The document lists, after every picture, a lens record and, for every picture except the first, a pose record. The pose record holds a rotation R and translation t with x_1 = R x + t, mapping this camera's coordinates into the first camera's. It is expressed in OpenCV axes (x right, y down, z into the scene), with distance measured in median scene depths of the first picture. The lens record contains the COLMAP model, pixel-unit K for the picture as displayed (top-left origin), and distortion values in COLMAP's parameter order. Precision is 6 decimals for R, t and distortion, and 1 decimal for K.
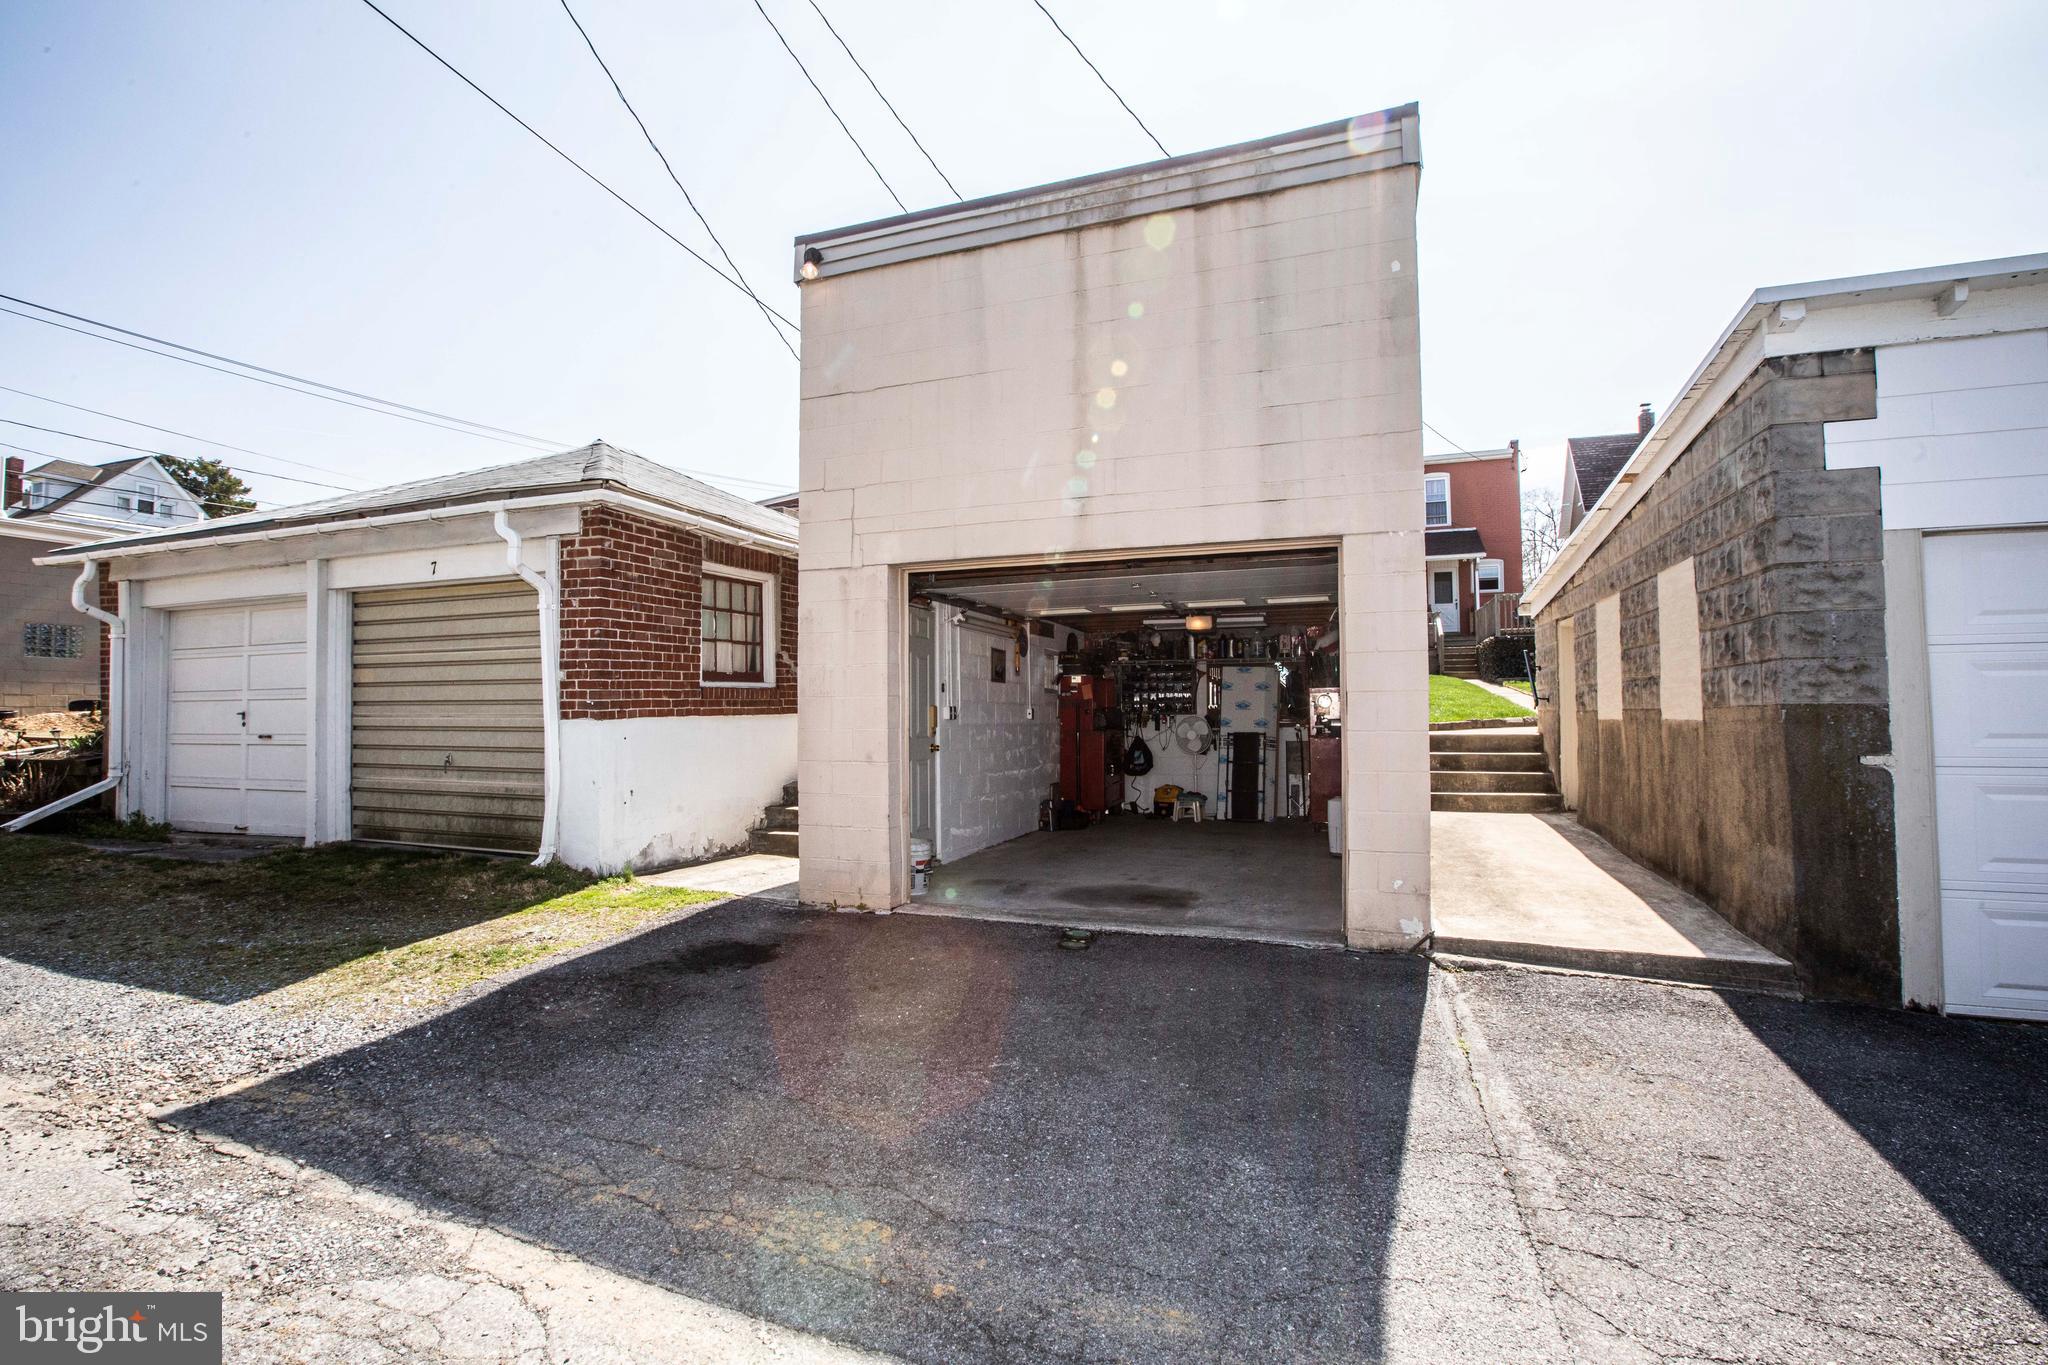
lens RADIAL K [[928.4, 0, 1032.8], [0, 928.4, 696.6], [0, 0, 1]] dist [-0.035272, 0.003404]
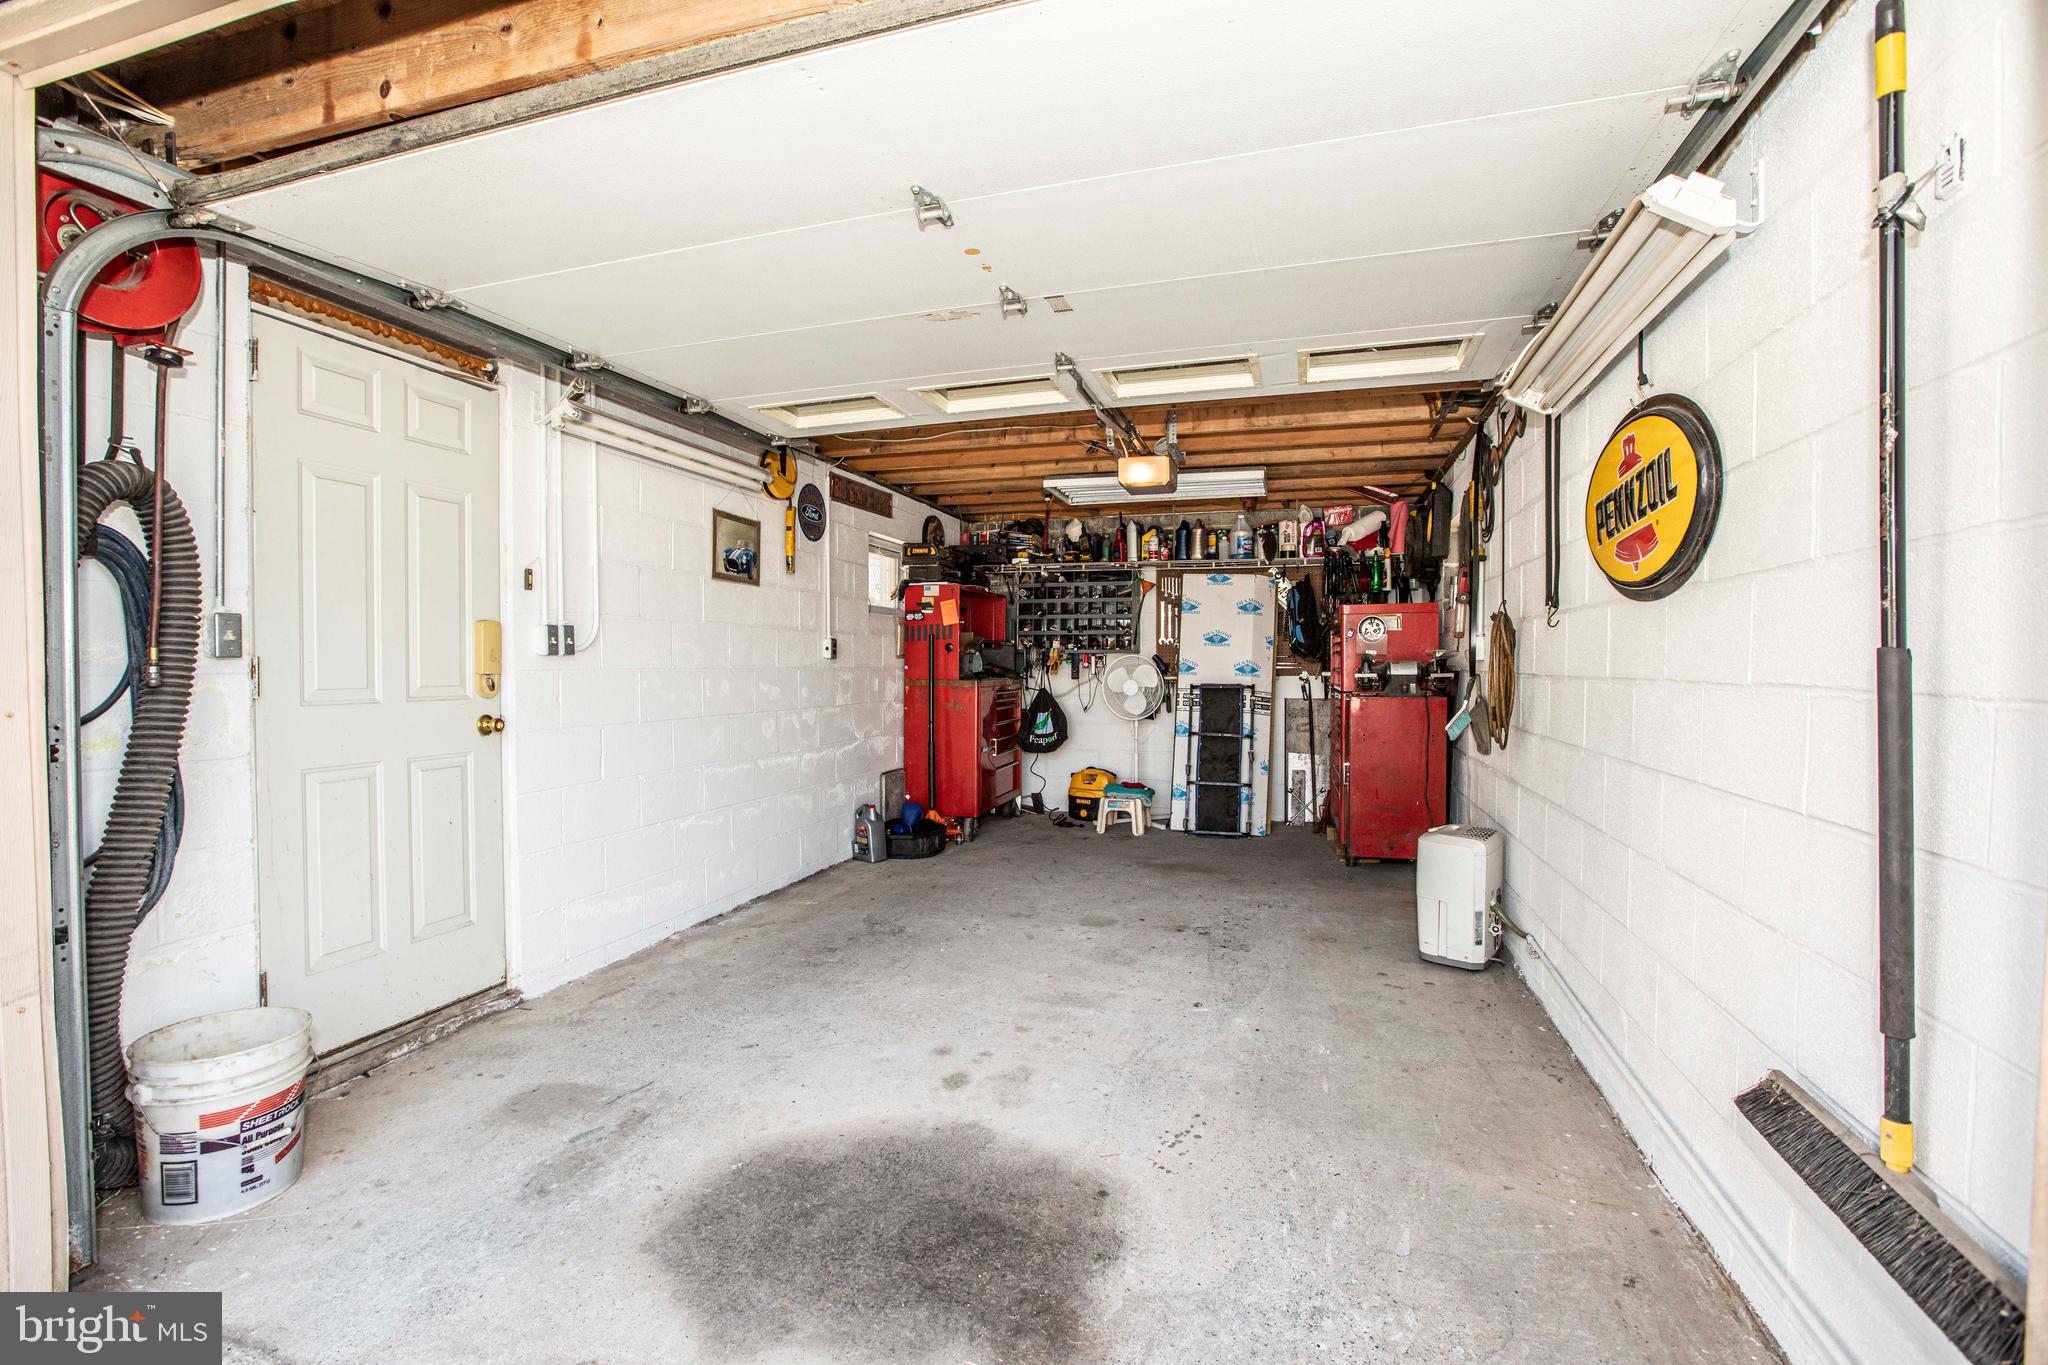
lens RADIAL K [[928.4, 0, 1021.3], [0, 928.4, 674.4], [0, 0, 1]] dist [-0.035272, 0.003404]
pose [[0.999114, 0.005343, 0.041756, 0.075954], [-0.006848, 0.999328, 0.036006, 0.011794], [-0.041535, -0.036260, 0.998479, 0.406394]]
